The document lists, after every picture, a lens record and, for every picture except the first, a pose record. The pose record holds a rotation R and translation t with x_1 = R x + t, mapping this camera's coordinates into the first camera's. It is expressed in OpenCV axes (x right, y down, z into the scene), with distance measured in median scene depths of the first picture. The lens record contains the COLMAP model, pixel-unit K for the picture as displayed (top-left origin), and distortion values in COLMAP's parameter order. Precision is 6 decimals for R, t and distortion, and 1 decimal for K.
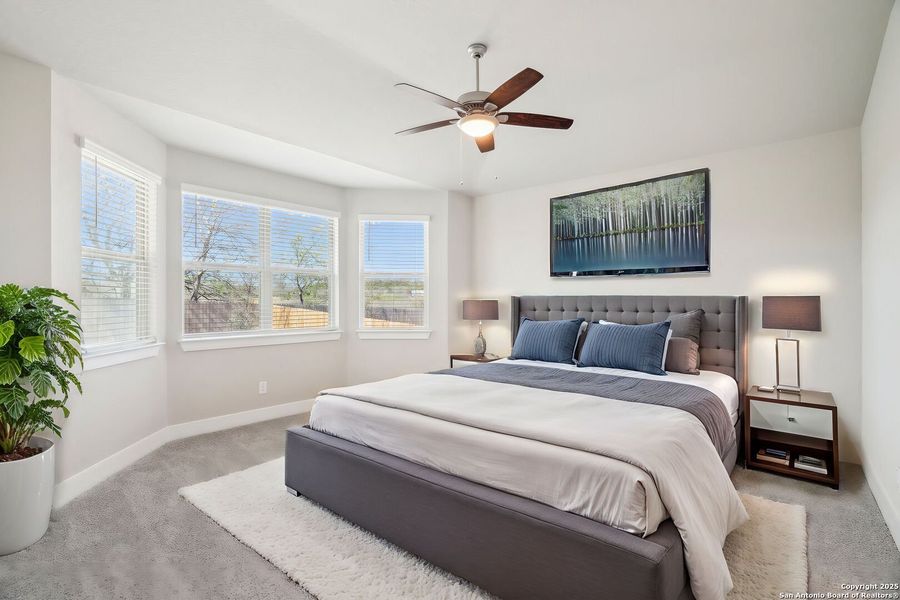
lens RADIAL K [[422.4, 0, 452.4], [0, 422.4, 298.1], [0, 0, 1]] dist [-0.060741, 0.021552]
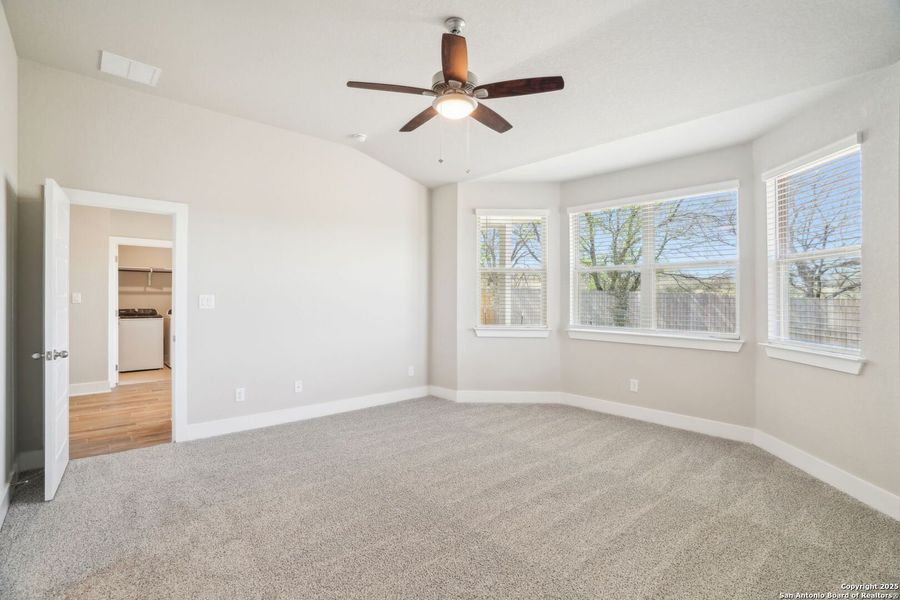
lens RADIAL K [[422.4, 0, 452.4], [0, 422.4, 298.1], [0, 0, 1]] dist [-0.060741, 0.021552]
pose [[-0.134389, -0.002561, -0.990925, 0.654567], [-0.001004, 0.999996, -0.002448, 0.008035], [0.990928, 0.000666, -0.134391, 0.763932]]
